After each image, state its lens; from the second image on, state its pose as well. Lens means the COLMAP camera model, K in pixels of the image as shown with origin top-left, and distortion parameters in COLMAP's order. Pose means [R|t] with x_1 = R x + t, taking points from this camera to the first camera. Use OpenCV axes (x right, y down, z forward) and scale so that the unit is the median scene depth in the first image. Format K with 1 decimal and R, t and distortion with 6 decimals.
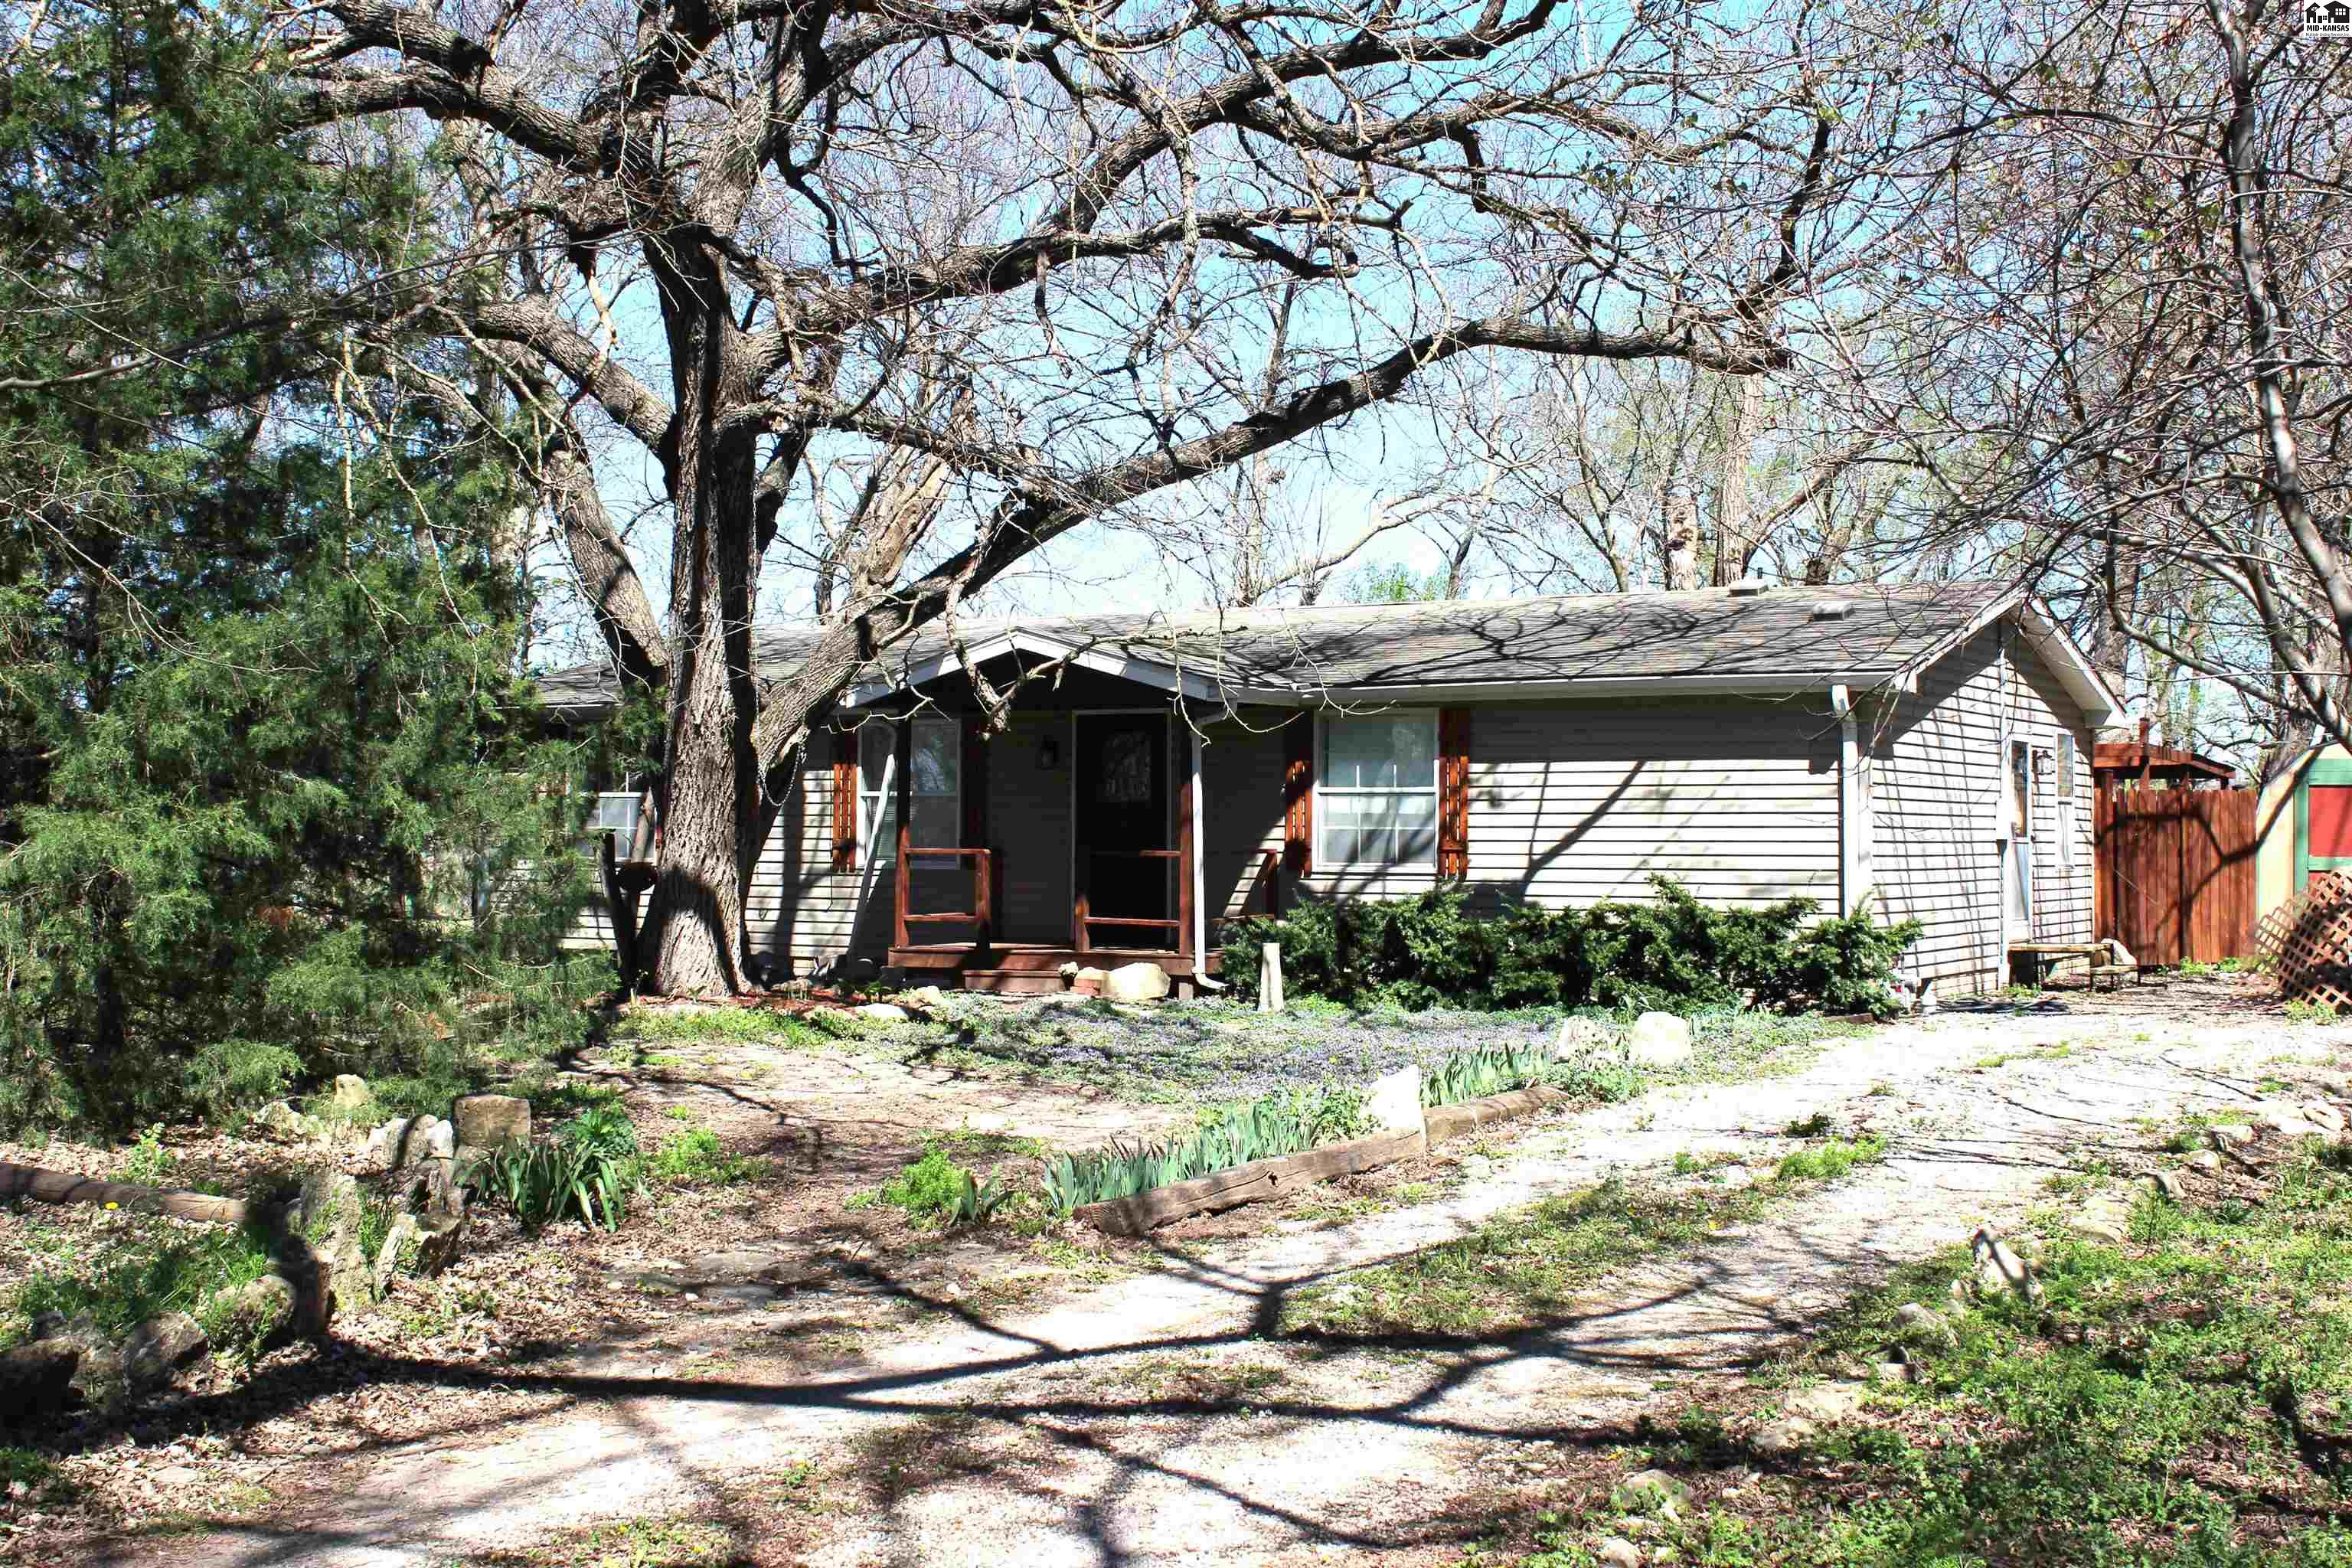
lens RADIAL K [[2891.0, 0, 1176.0], [0, 2891.0, 784.0], [0, 0, 1]] dist [-0.080943, 0.087977]
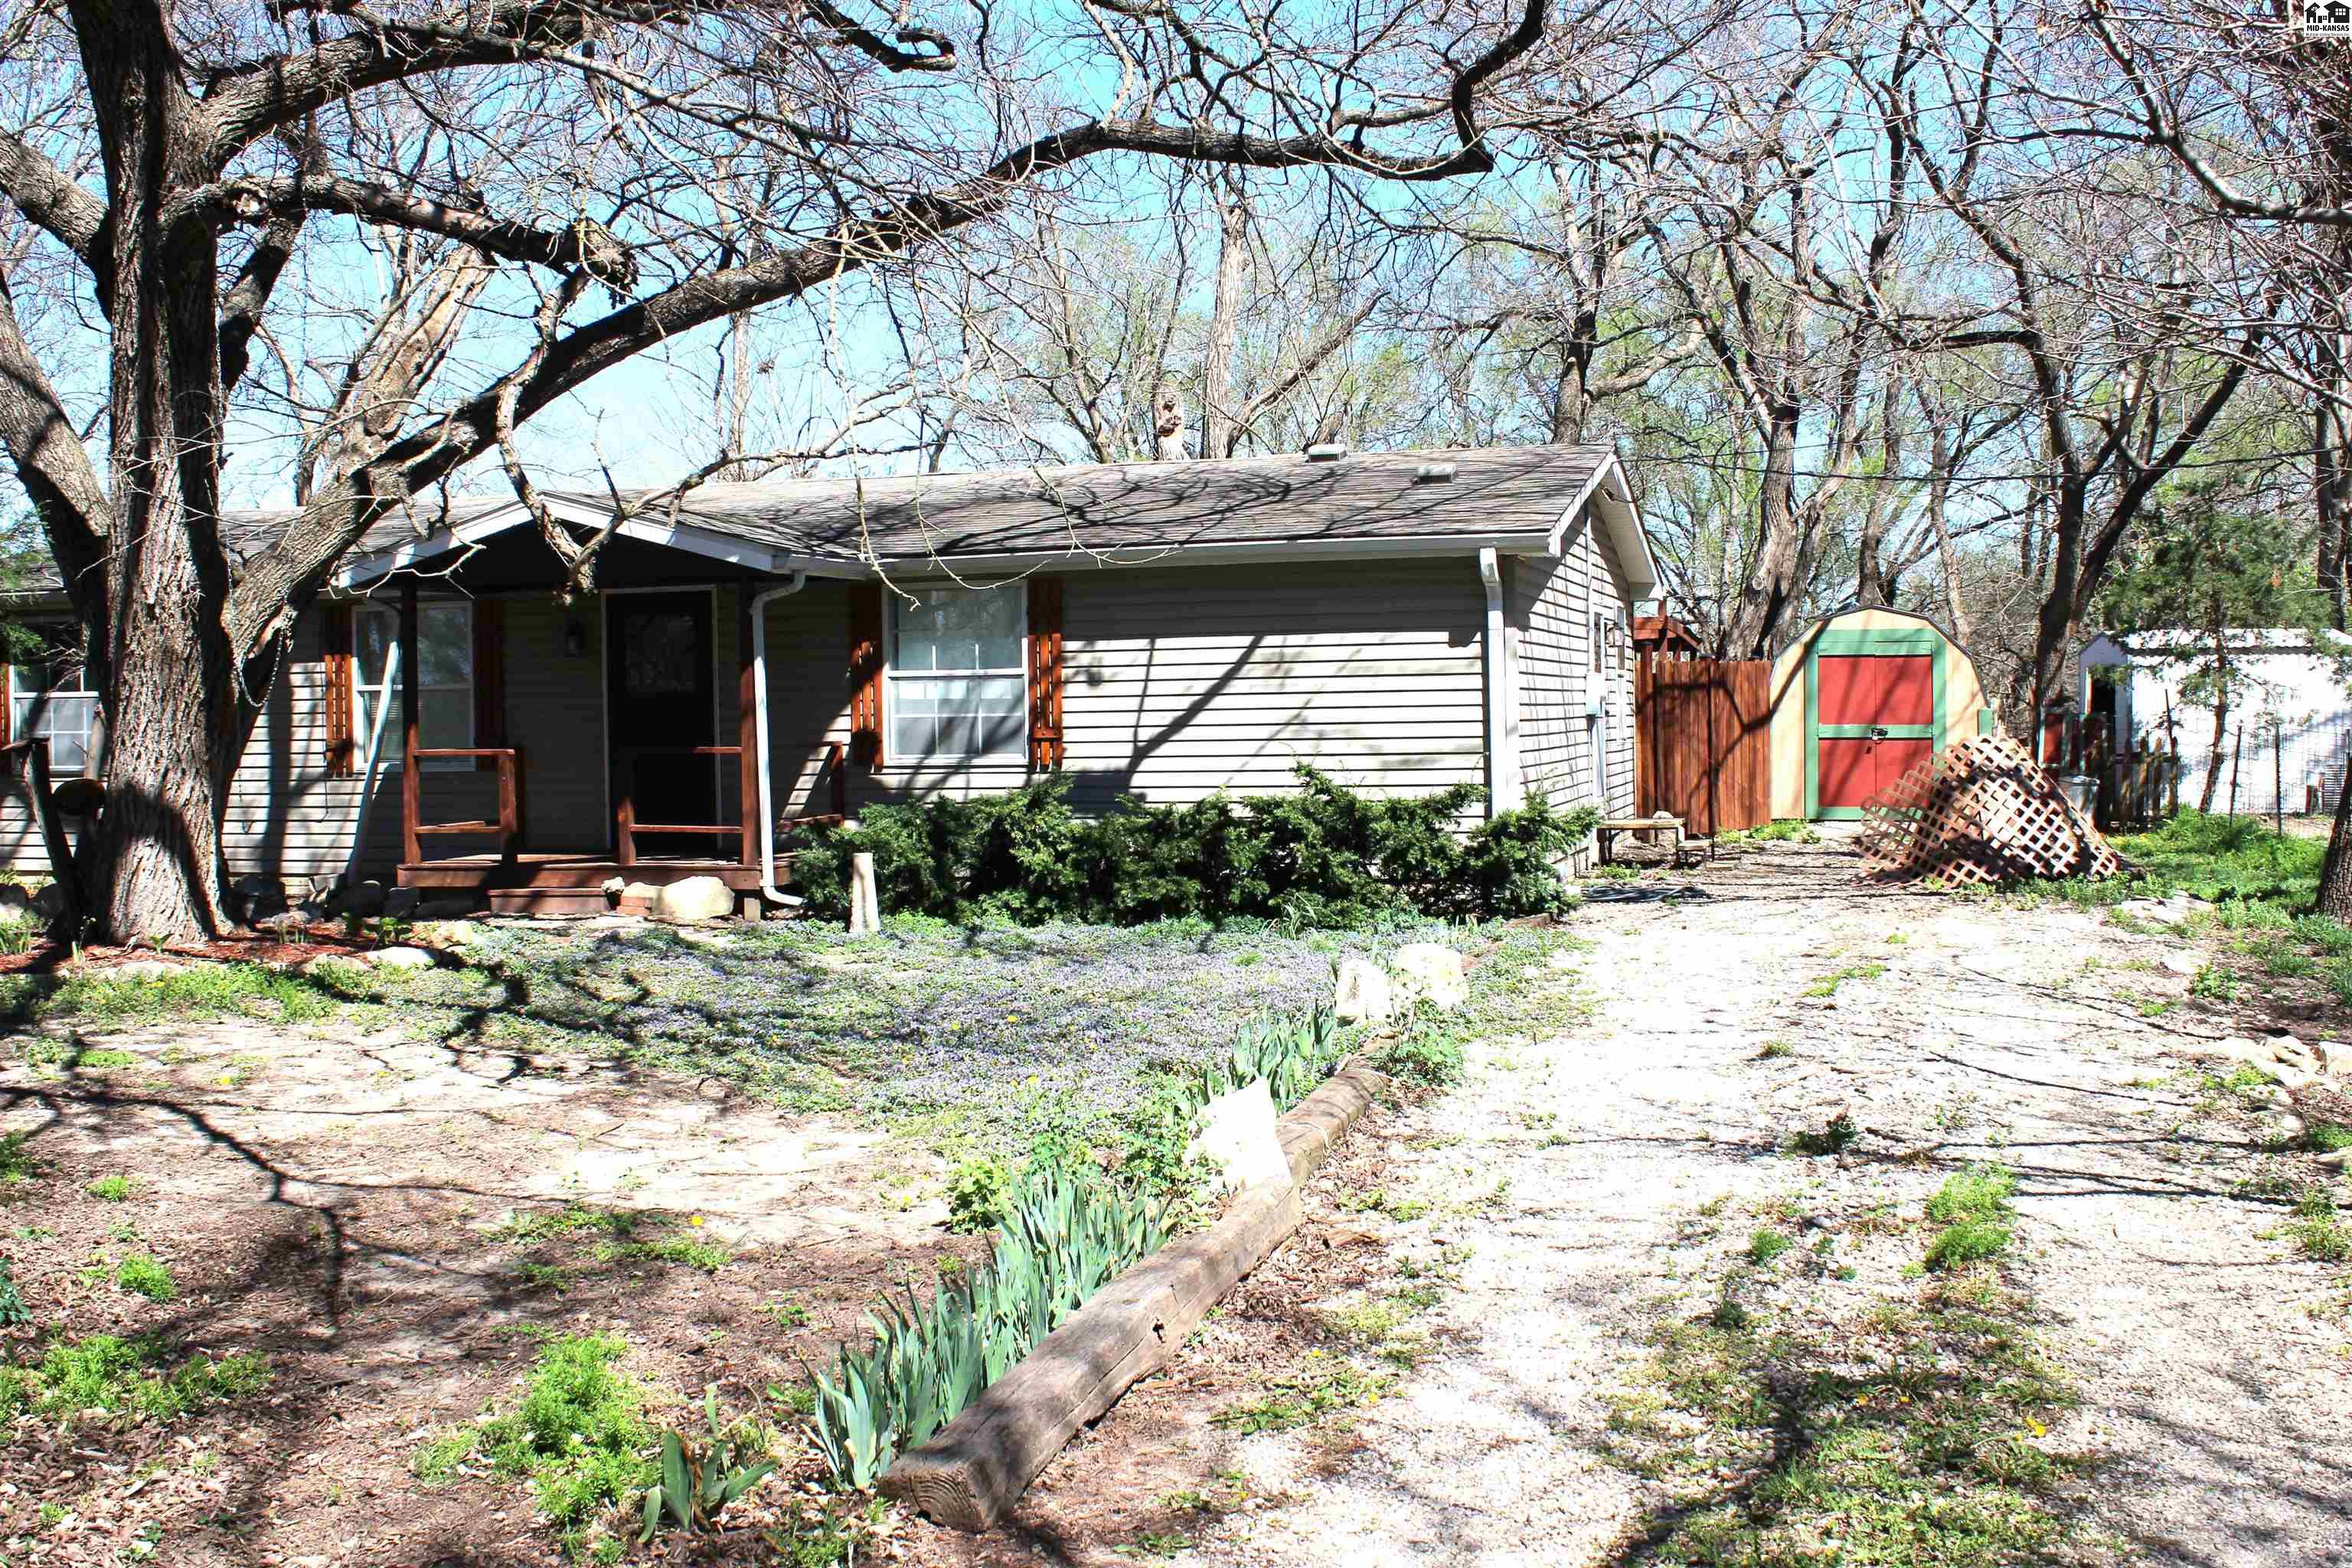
lens RADIAL K [[2440.9, 0, 1176.0], [0, 2440.9, 784.0], [0, 0, 1]] dist [-0.132564, 0.160177]
pose [[0.974508, -0.026237, 0.222813, -0.037187], [0.015741, 0.998687, 0.048756, 0.000879], [-0.223799, -0.044006, 0.973641, 0.279046]]
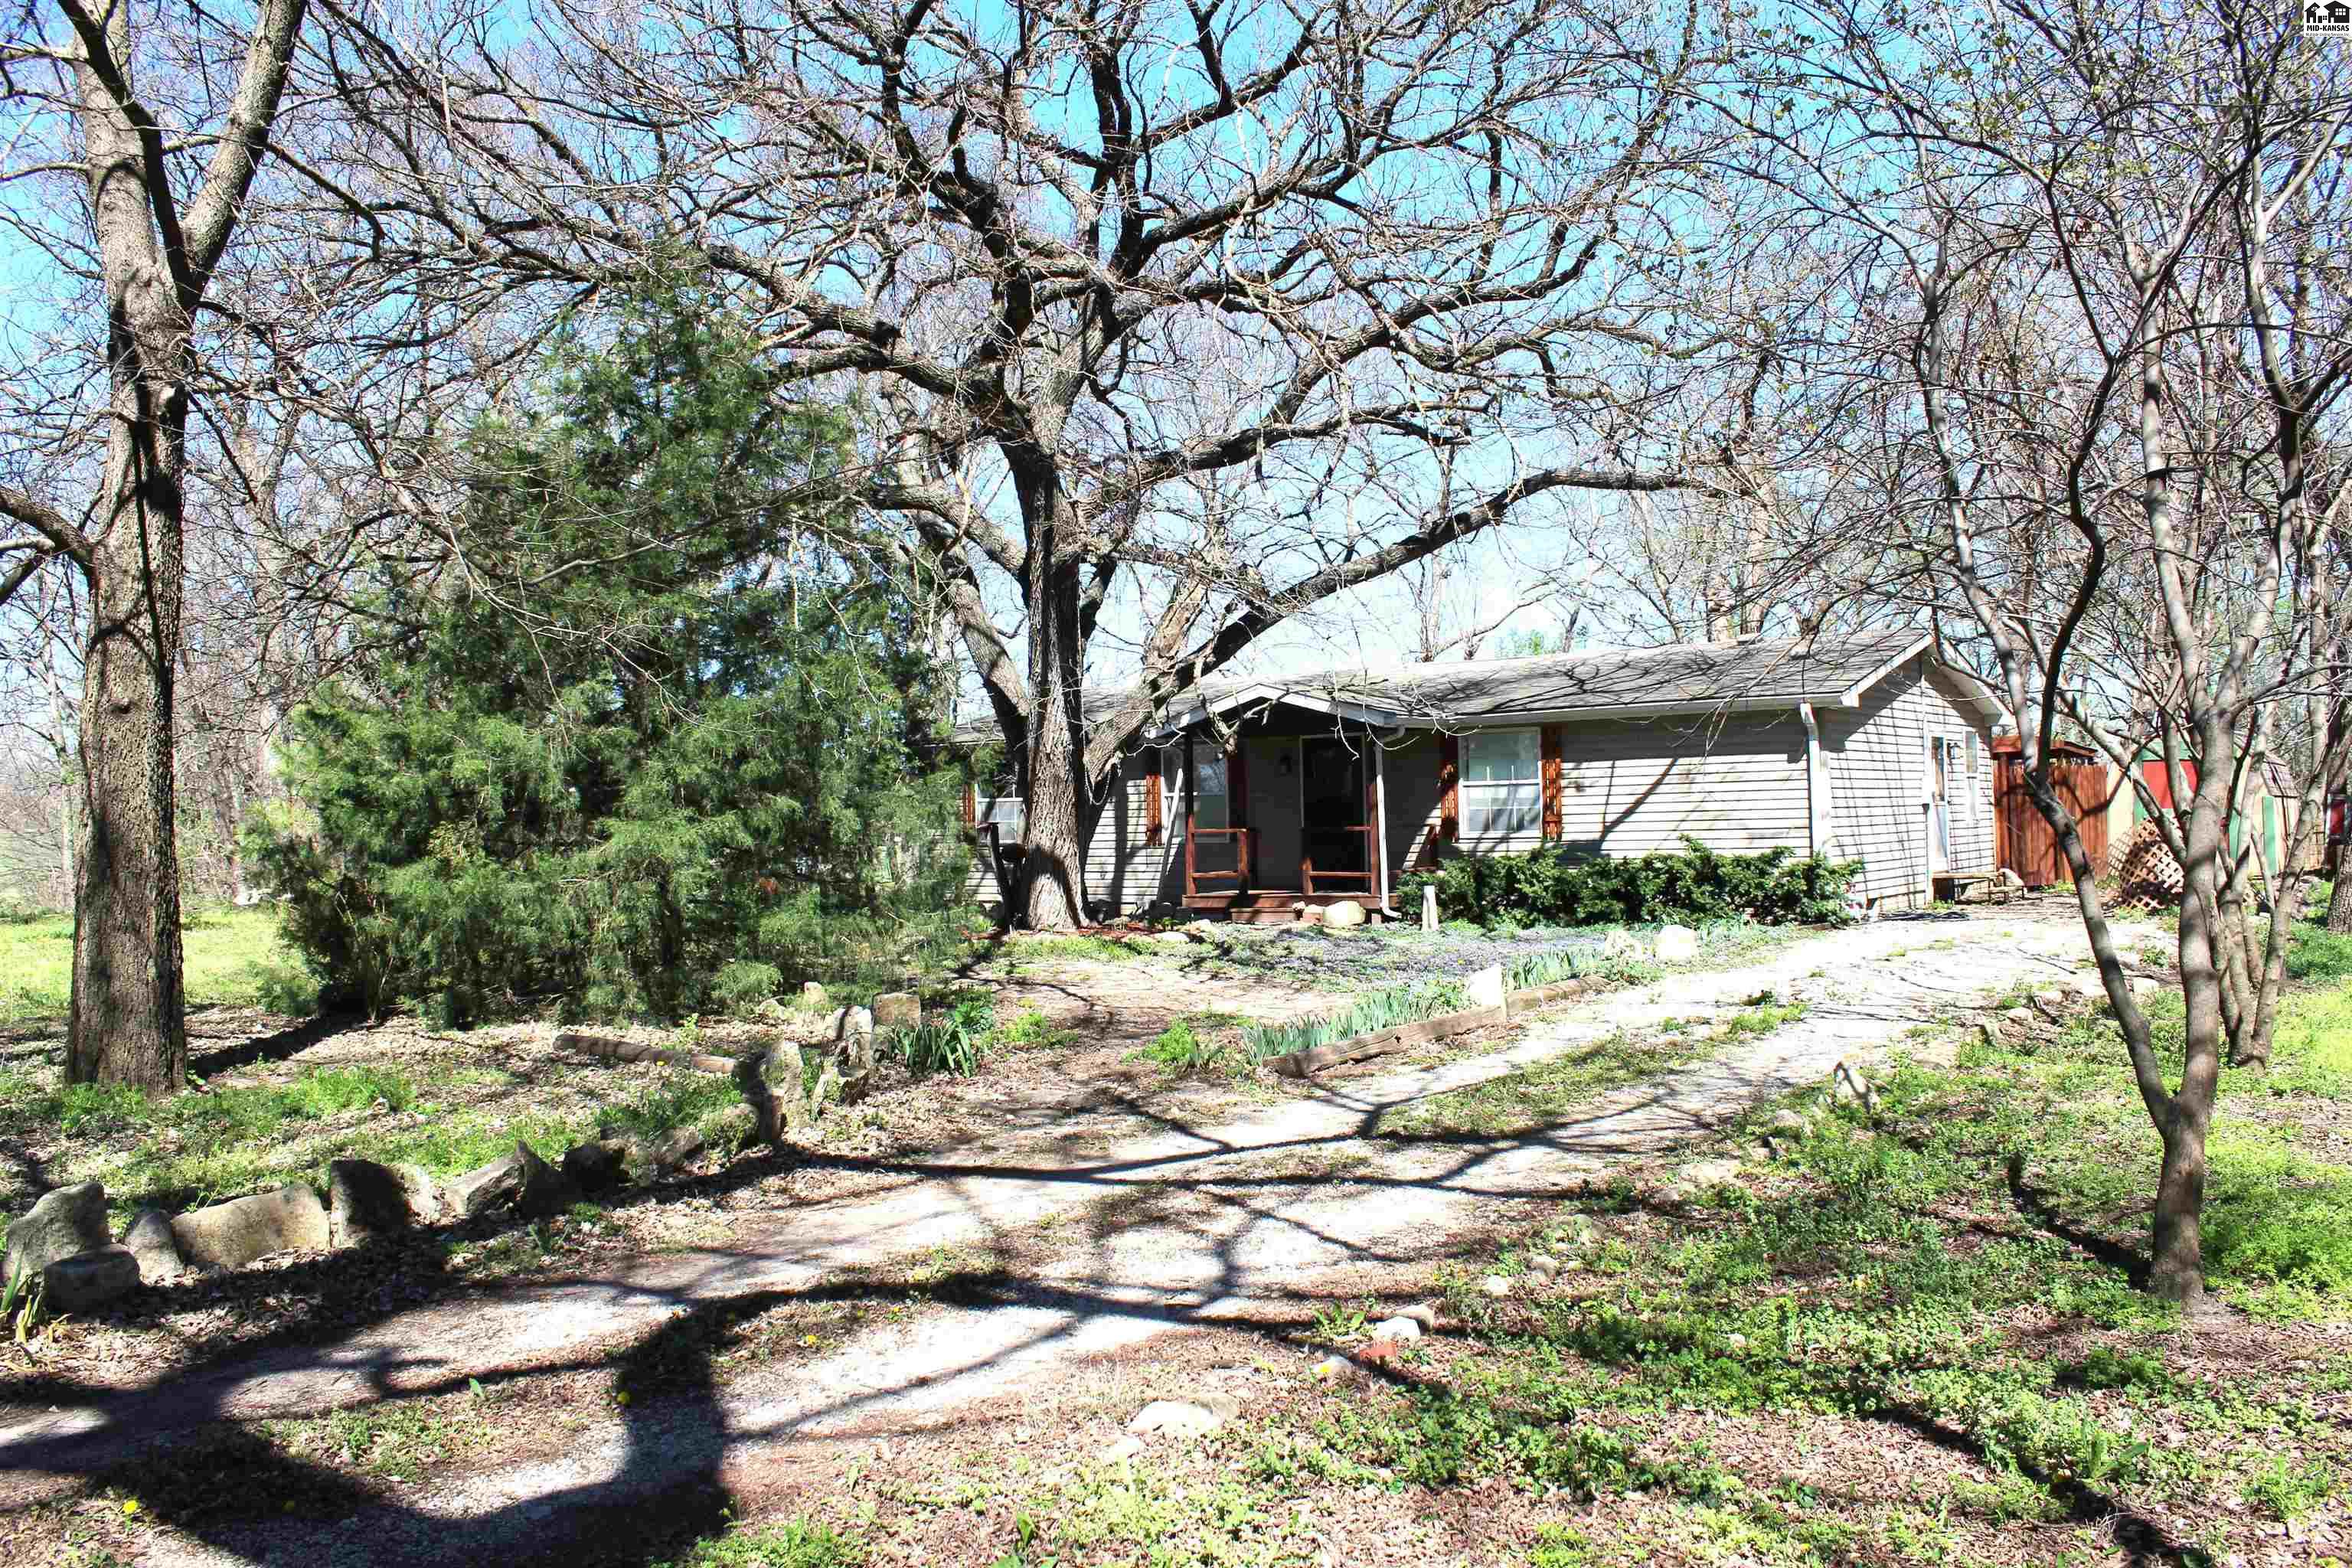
lens RADIAL K [[1936.4, 0, 1176.0], [0, 1936.4, 784.0], [0, 0, 1]] dist [-0.172445, 0.155541]
pose [[0.992662, -0.029048, -0.117384, 0.021615], [0.029046, 0.999577, -0.001728, -0.000354], [0.117384, -0.001694, 0.993085, -0.017720]]
